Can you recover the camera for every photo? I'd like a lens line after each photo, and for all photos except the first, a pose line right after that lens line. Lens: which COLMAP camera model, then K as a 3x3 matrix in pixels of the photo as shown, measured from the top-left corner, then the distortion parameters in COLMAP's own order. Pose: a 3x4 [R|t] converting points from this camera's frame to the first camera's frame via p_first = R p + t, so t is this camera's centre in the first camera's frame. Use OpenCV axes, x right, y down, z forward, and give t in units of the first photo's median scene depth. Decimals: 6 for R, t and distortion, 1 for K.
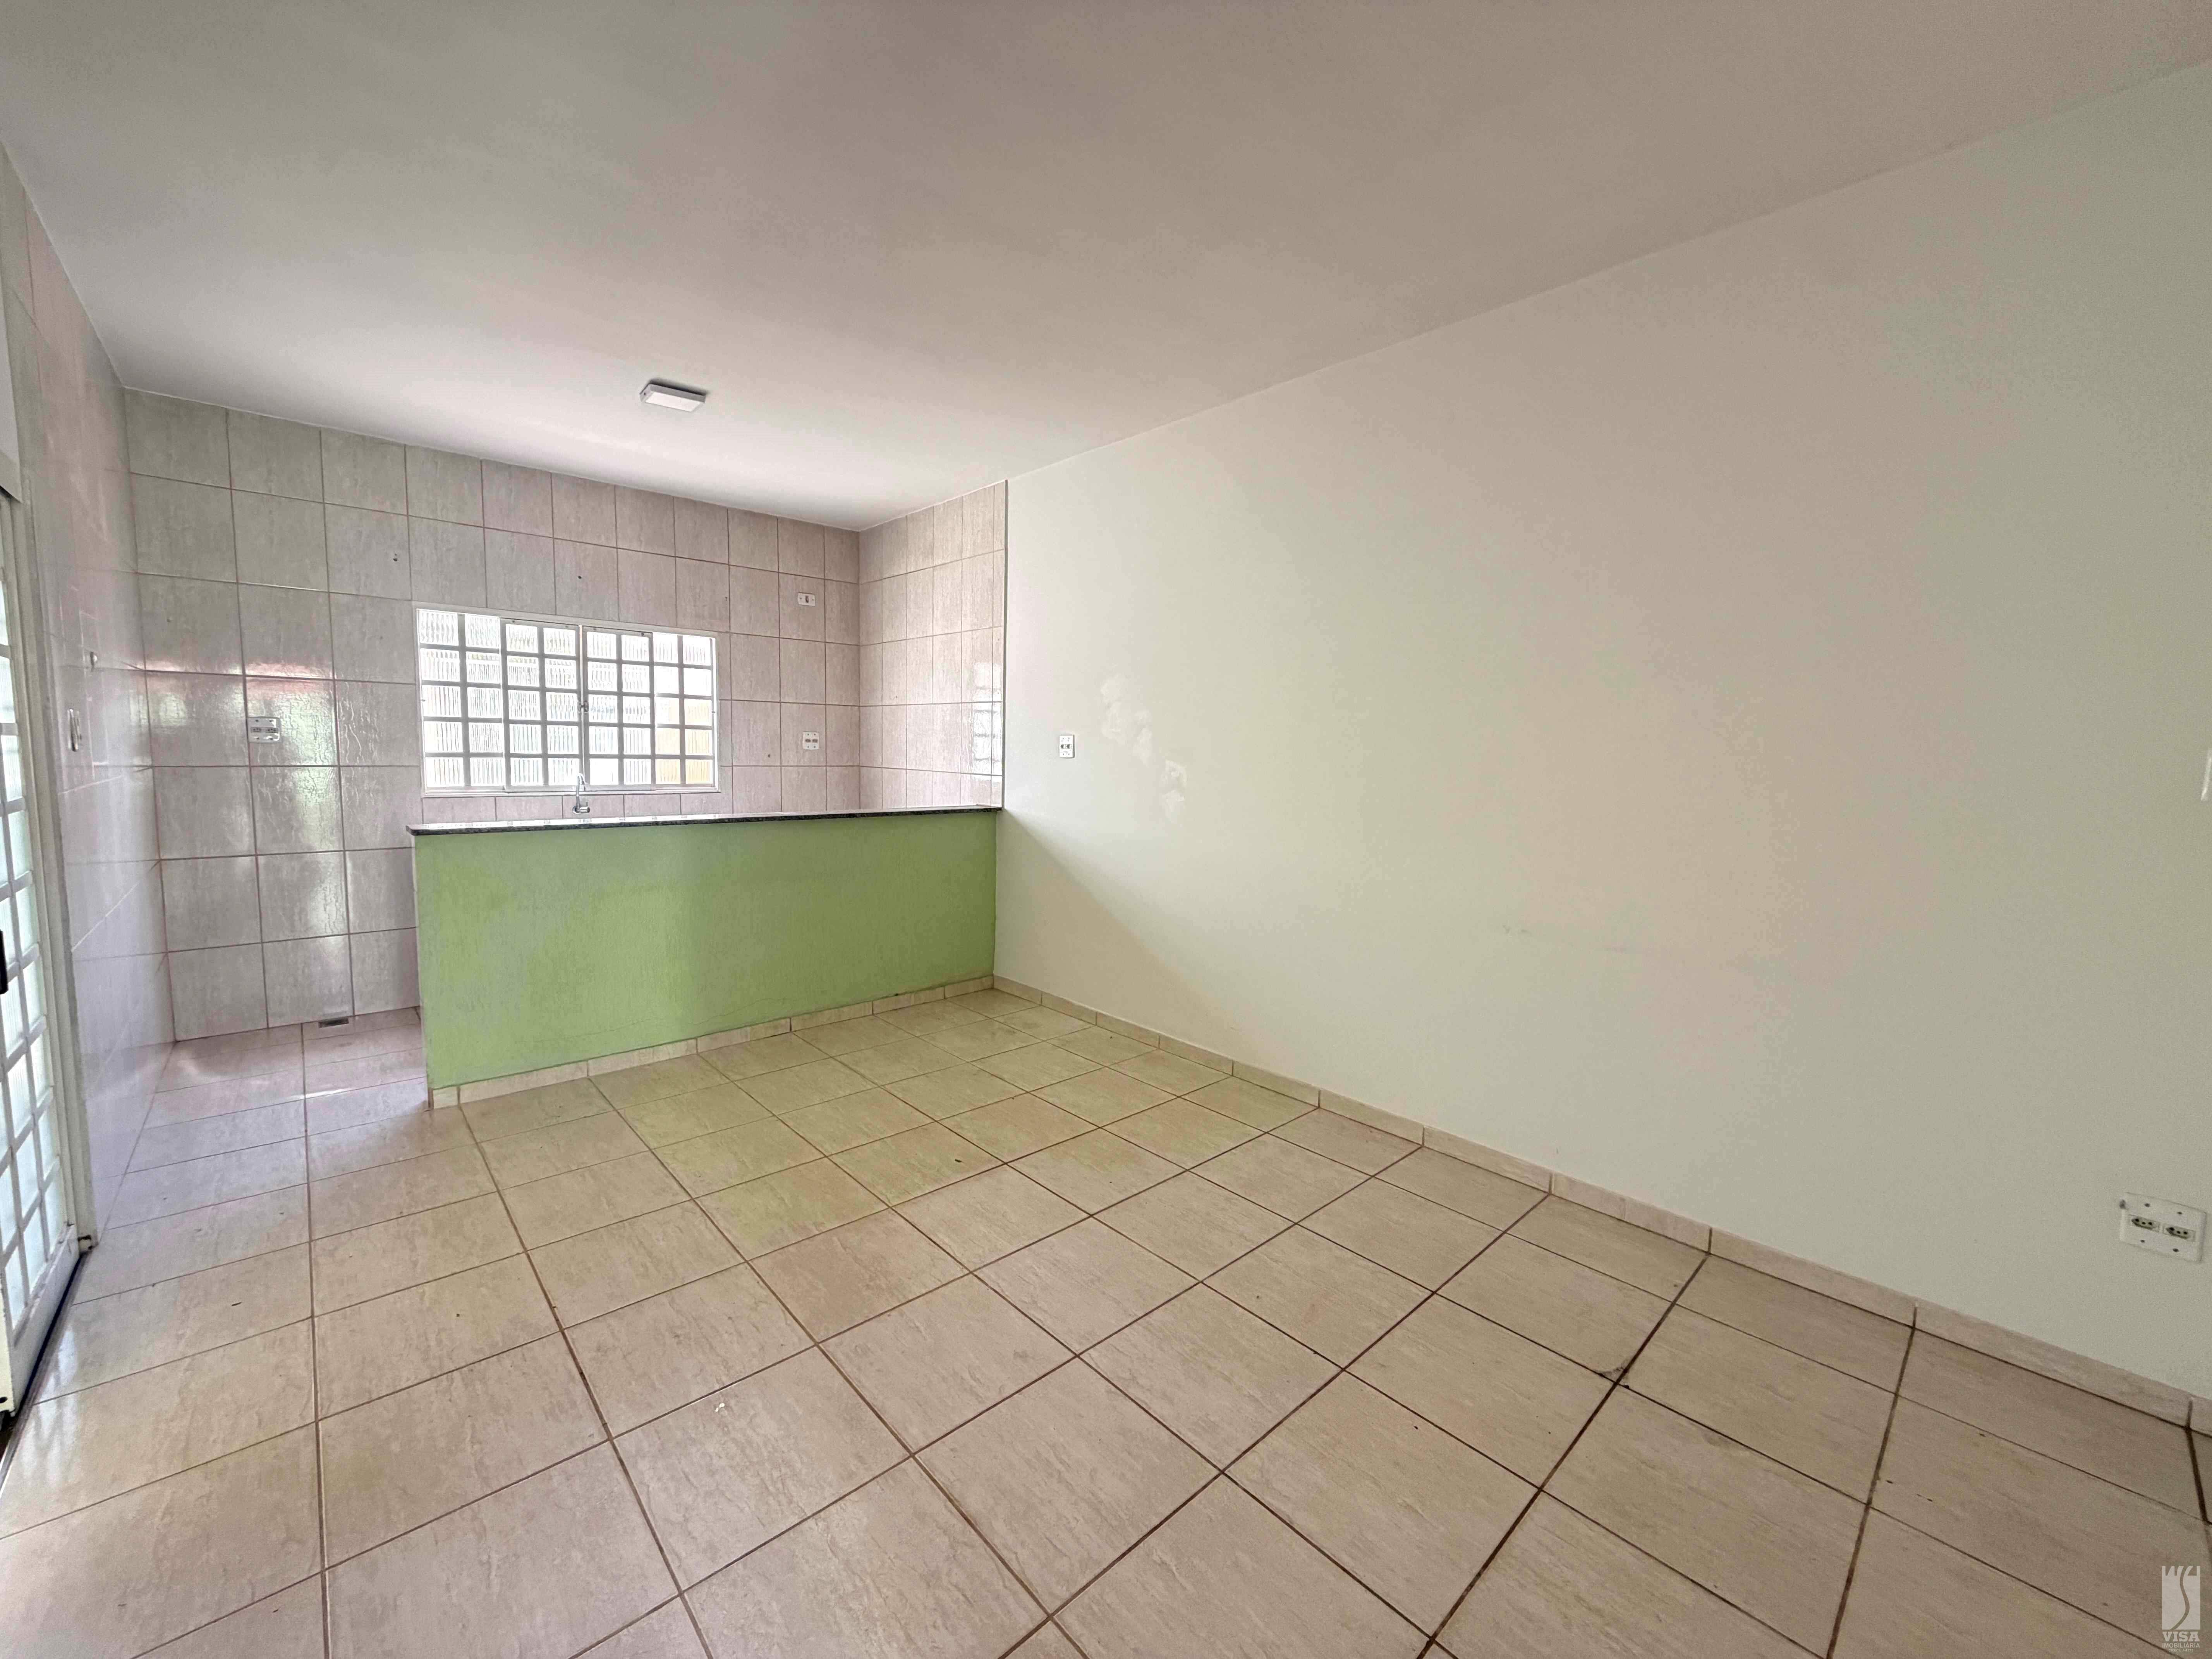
lens RADIAL K [[877.6, 0, 1106.0], [0, 877.6, 829.5], [0, 0, 1]] dist [-0.001827, -0.000239]
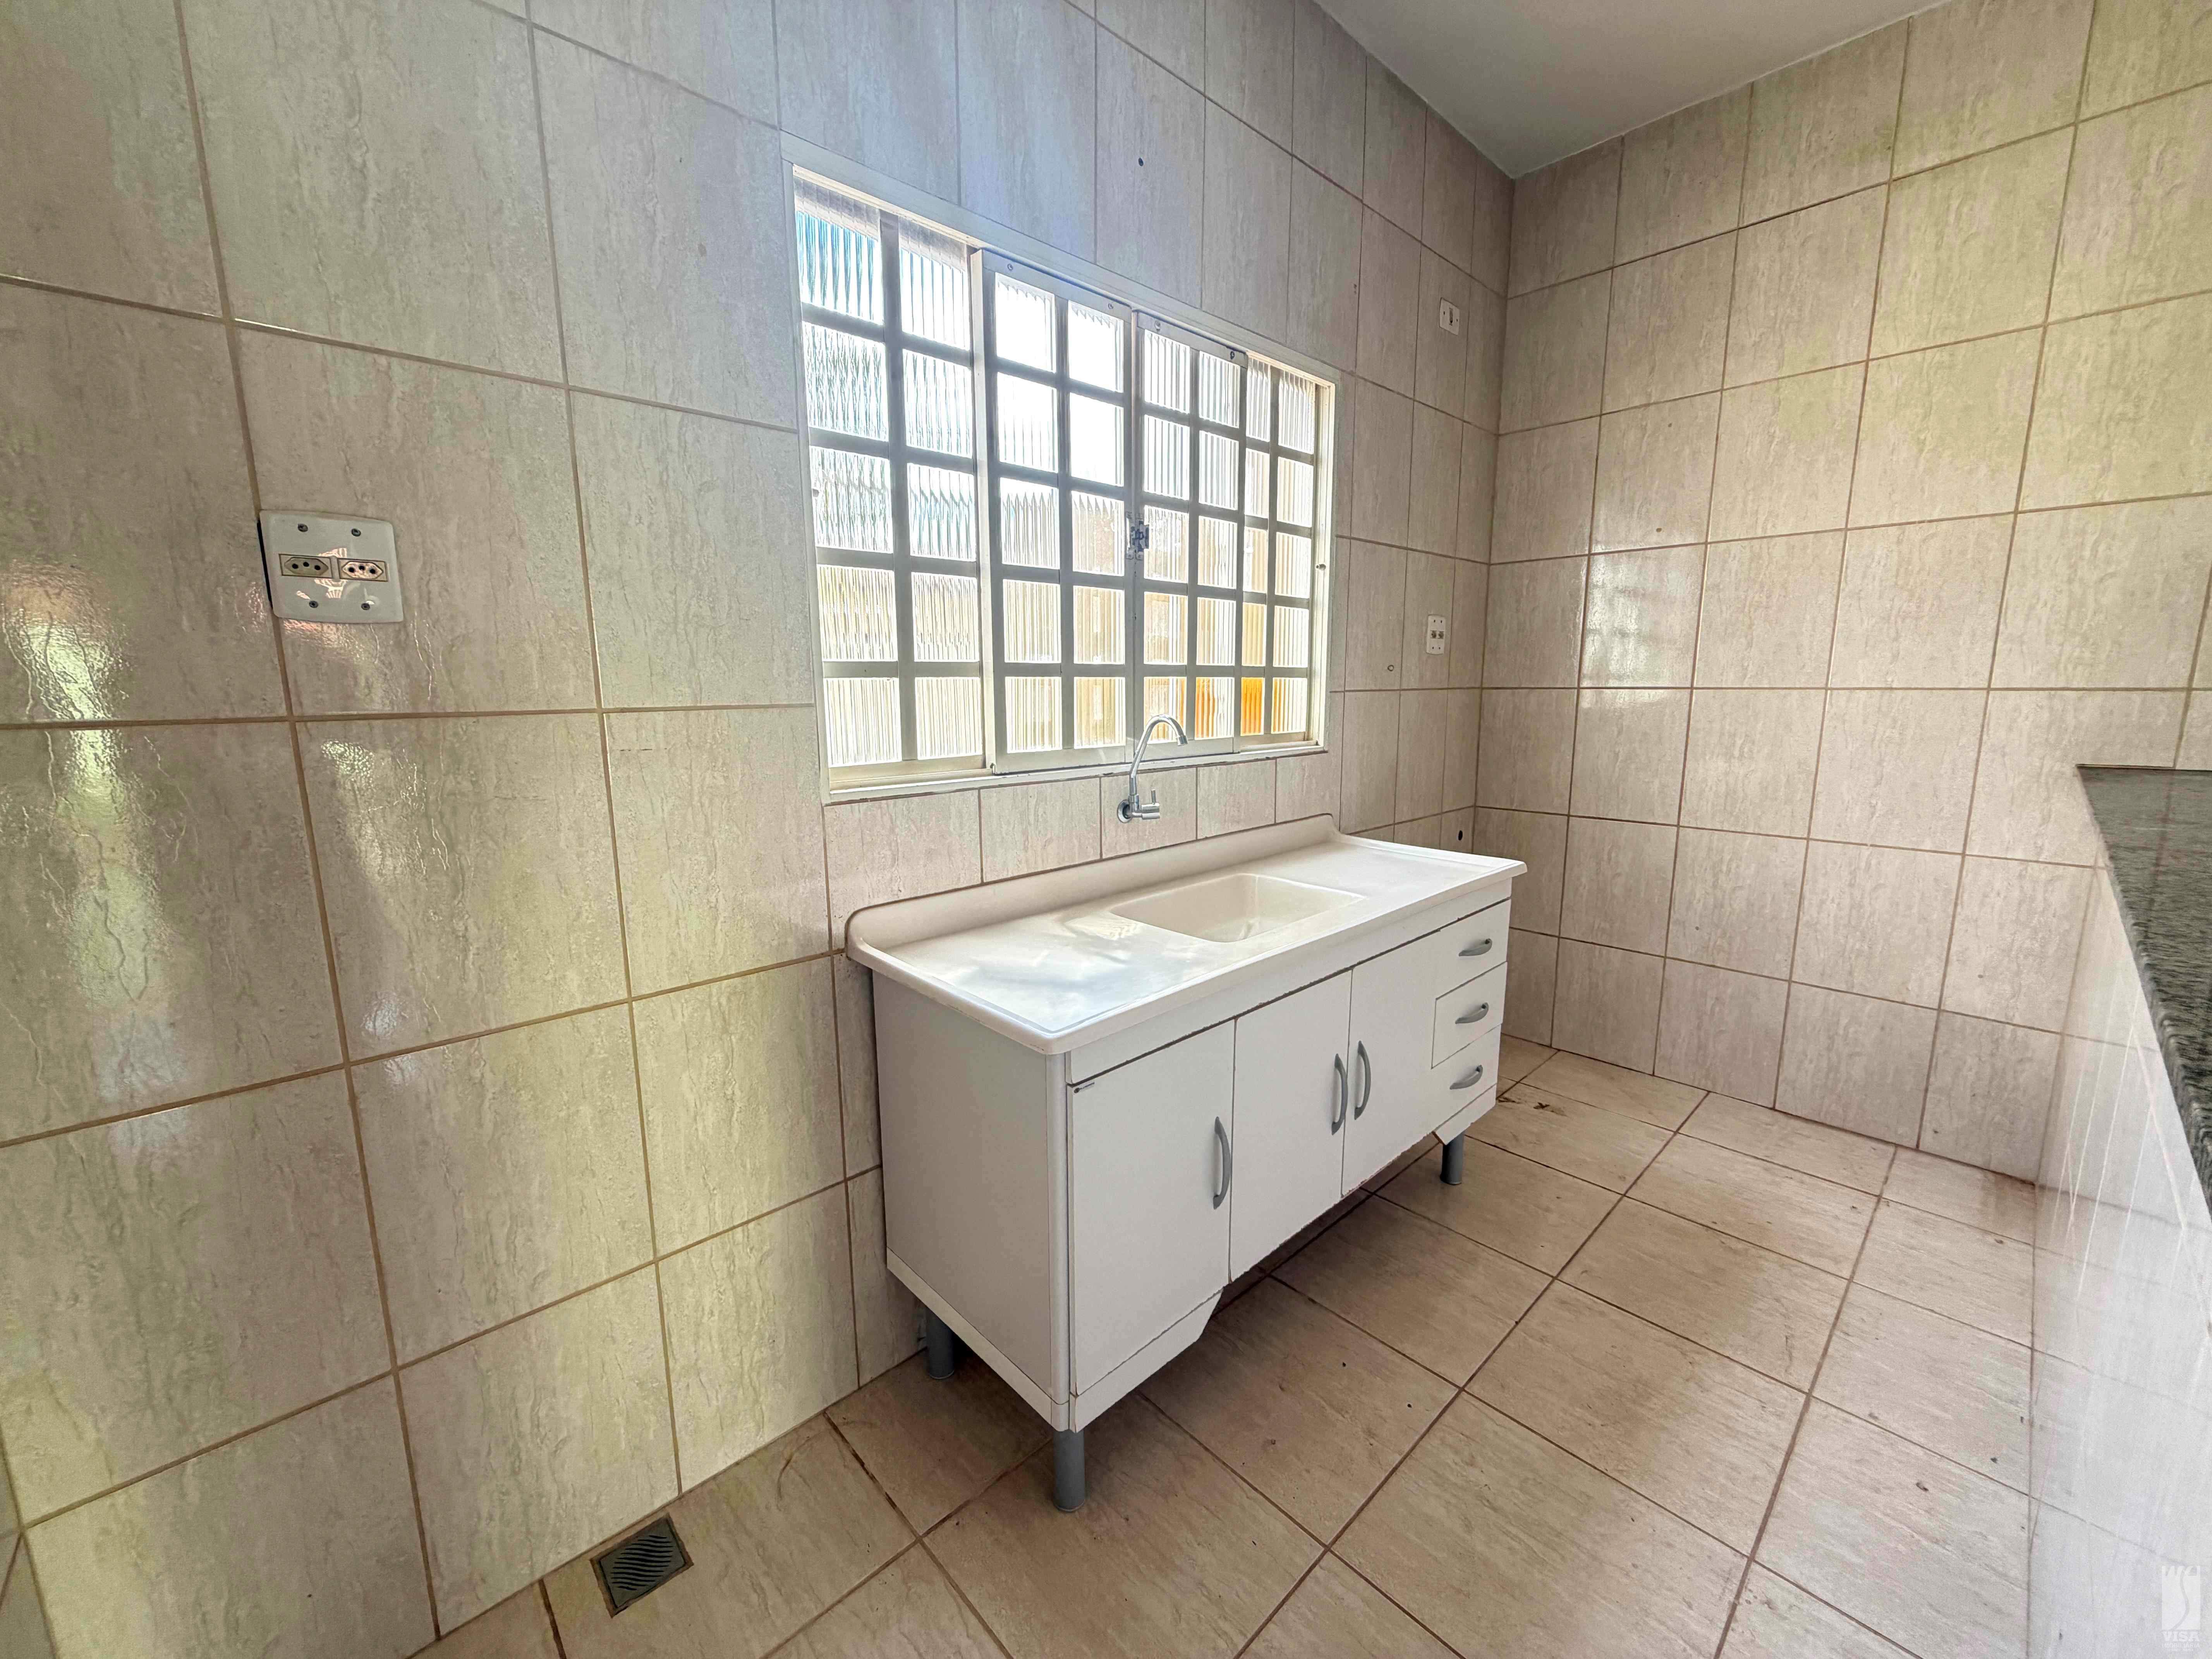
lens RADIAL K [[877.6, 0, 1106.0], [0, 877.6, 829.5], [0, 0, 1]] dist [-0.001827, -0.000239]
pose [[0.999476, -0.031737, 0.006420, -0.606865], [0.031192, 0.996905, 0.072158, -0.041856], [-0.008690, -0.071920, 0.997373, 0.606931]]
